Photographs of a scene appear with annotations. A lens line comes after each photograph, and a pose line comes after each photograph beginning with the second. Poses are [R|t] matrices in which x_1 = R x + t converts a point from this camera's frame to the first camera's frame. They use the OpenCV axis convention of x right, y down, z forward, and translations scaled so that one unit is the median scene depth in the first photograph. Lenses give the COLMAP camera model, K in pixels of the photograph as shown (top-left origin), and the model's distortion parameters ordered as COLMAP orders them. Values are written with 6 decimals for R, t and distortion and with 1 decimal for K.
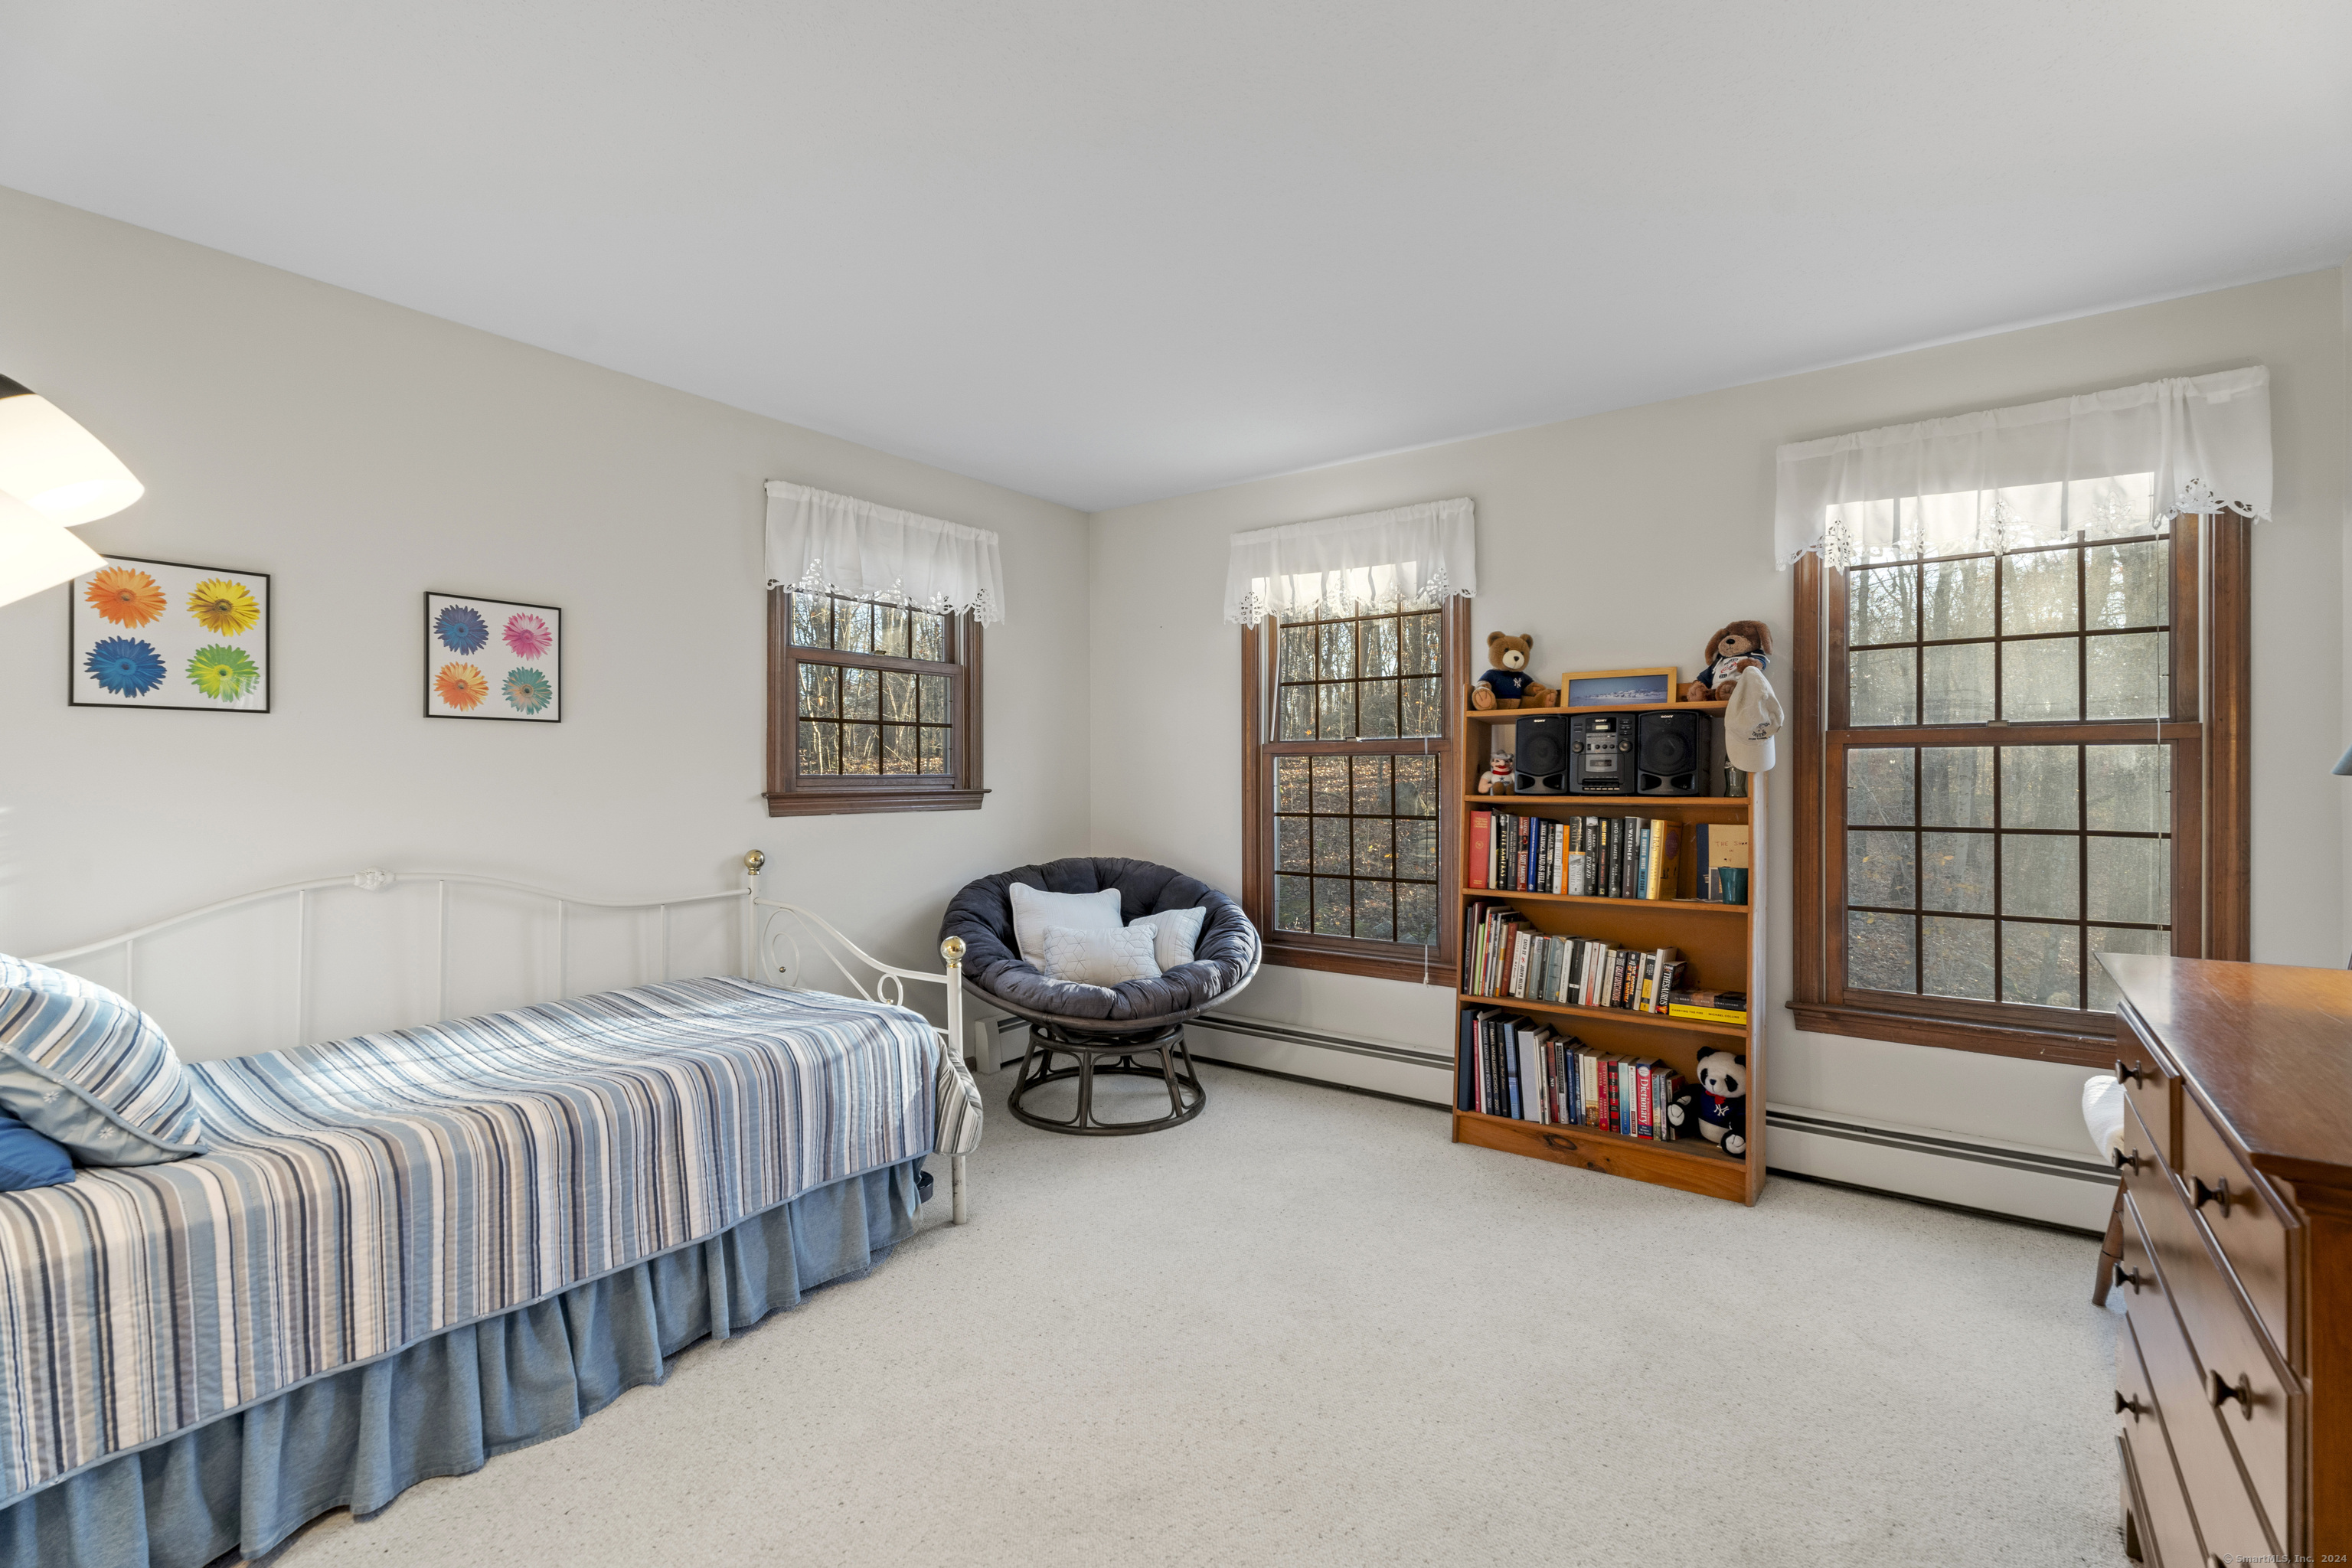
lens RADIAL K [[1049.1, 0, 1187.0], [0, 1049.1, 782.7], [0, 0, 1]] dist [0.006563, 0.001668]
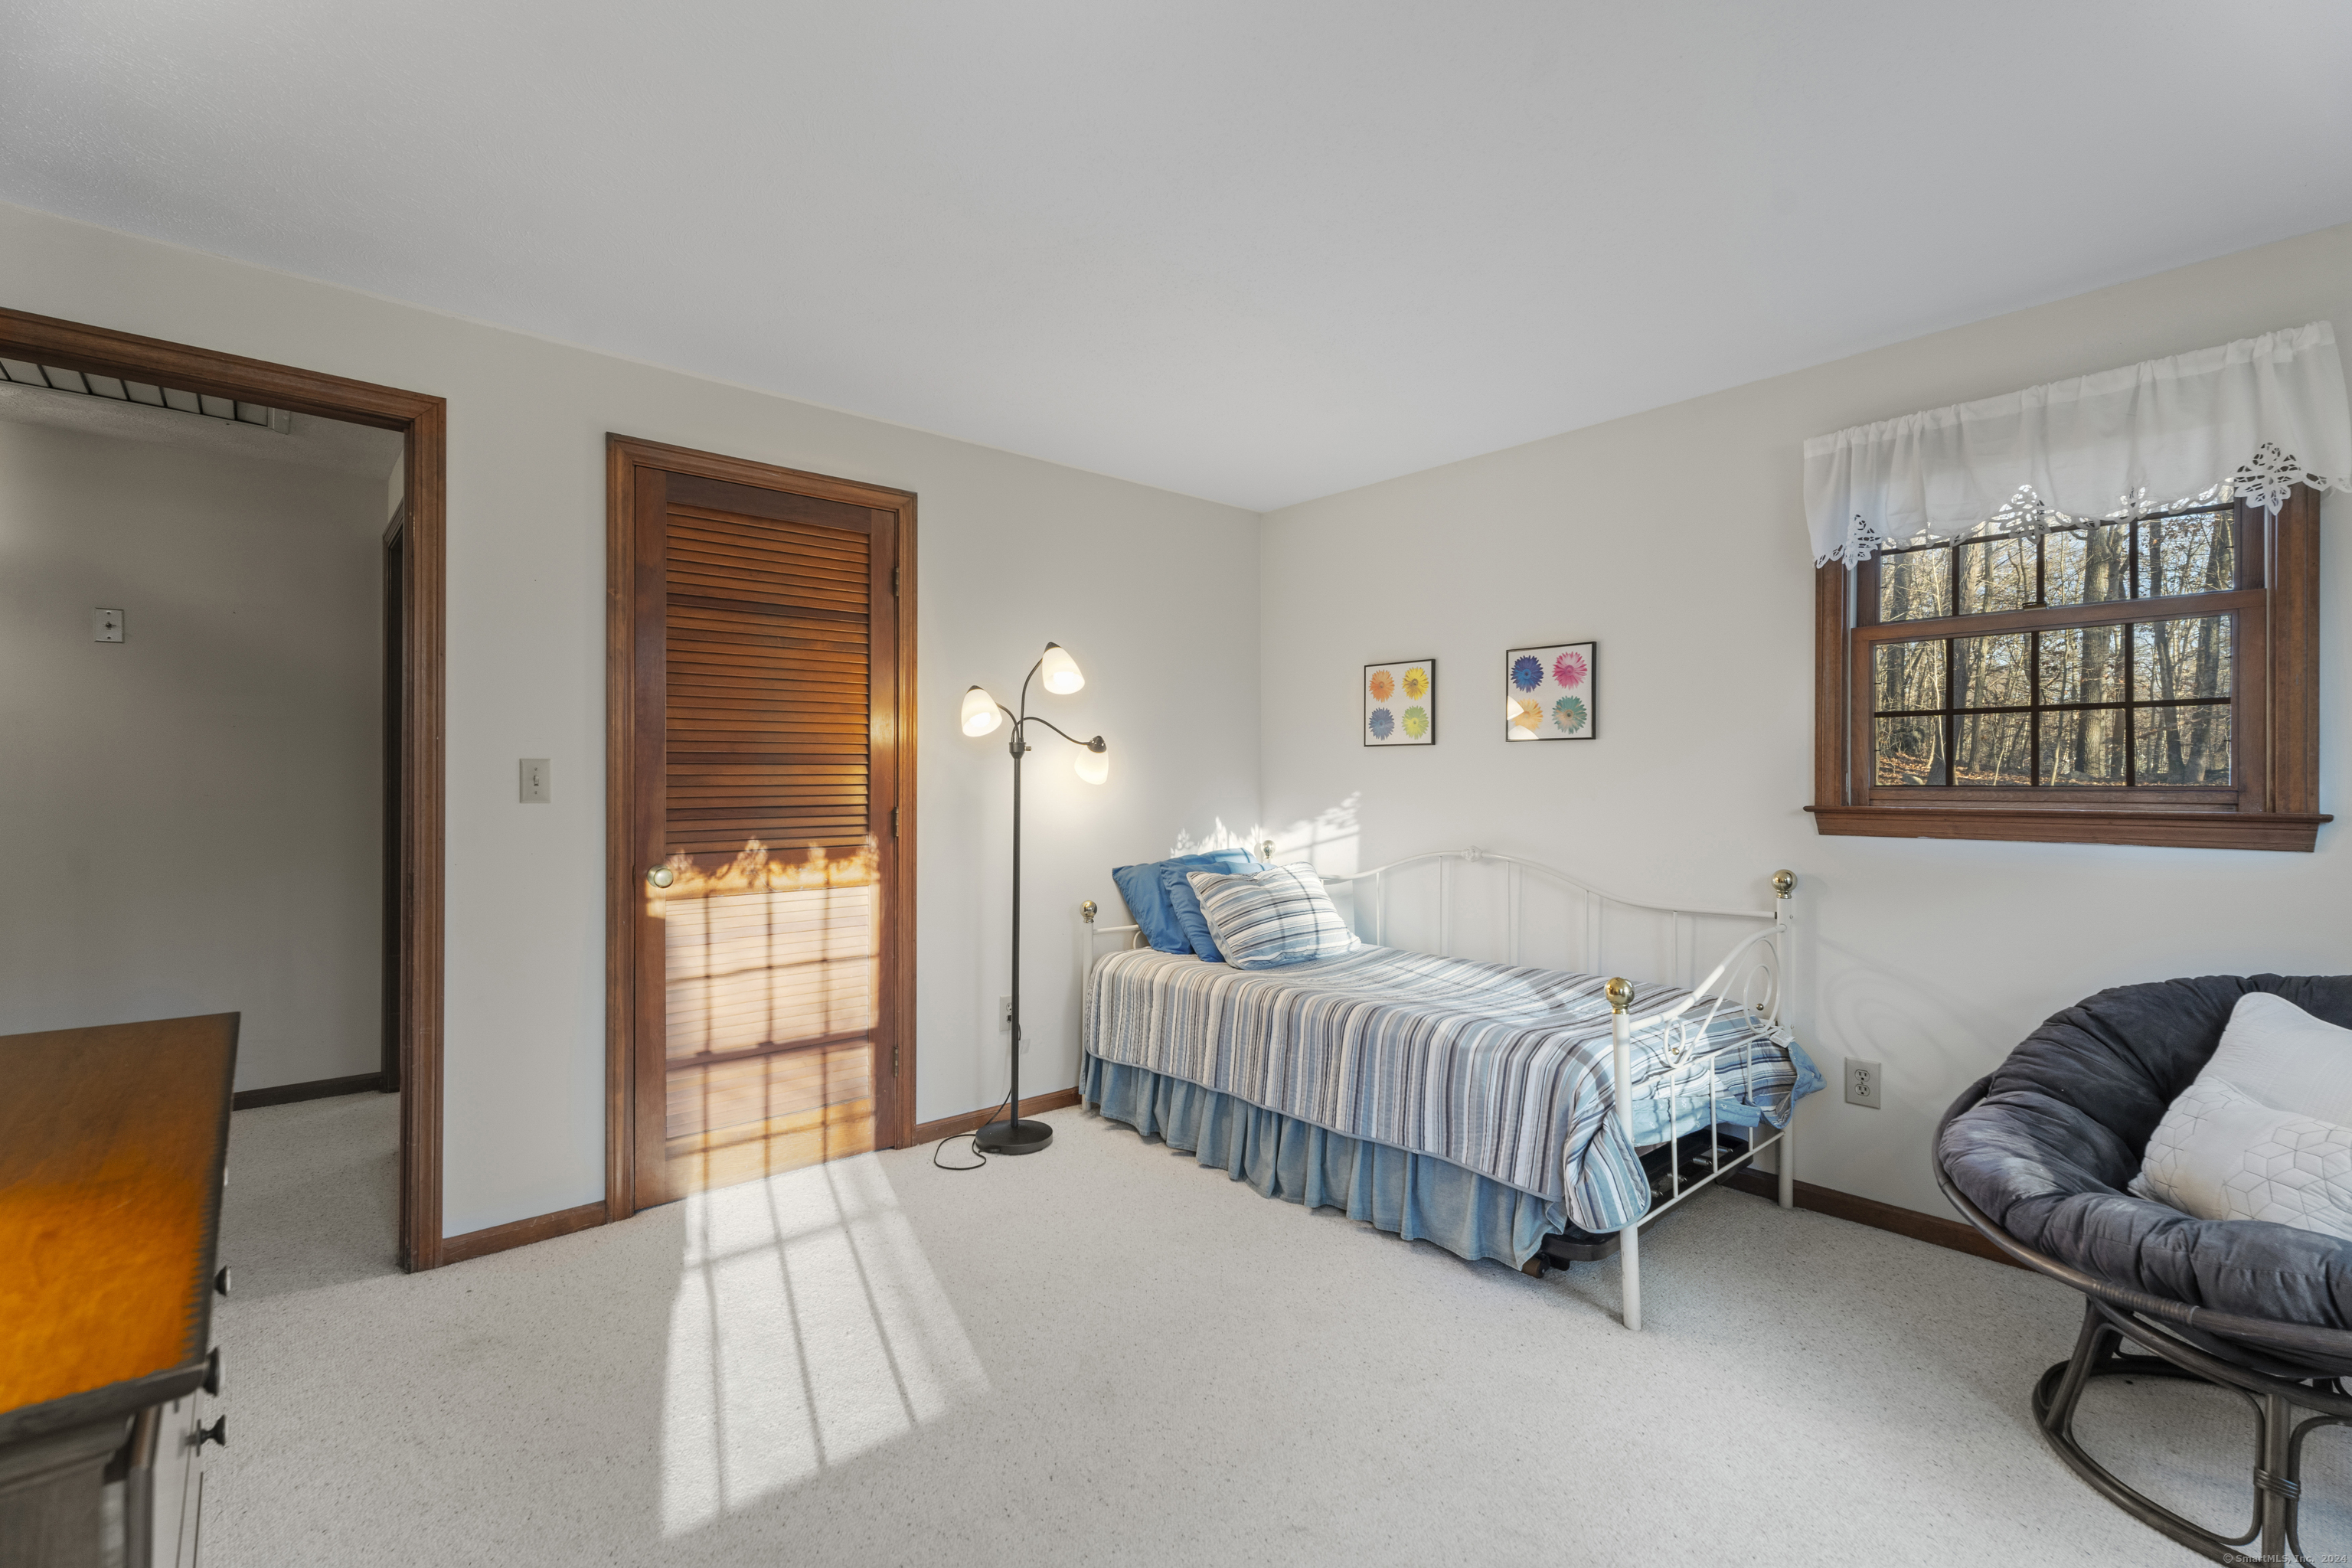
lens RADIAL K [[1049.1, 0, 1155.0], [0, 1049.1, 784.5], [0, 0, 1]] dist [0.006563, 0.001668]
pose [[-0.230658, 0.002541, -0.973032, 0.671691], [-0.011440, 0.999920, 0.005323, -0.007315], [0.972968, 0.012359, -0.230610, 0.816842]]
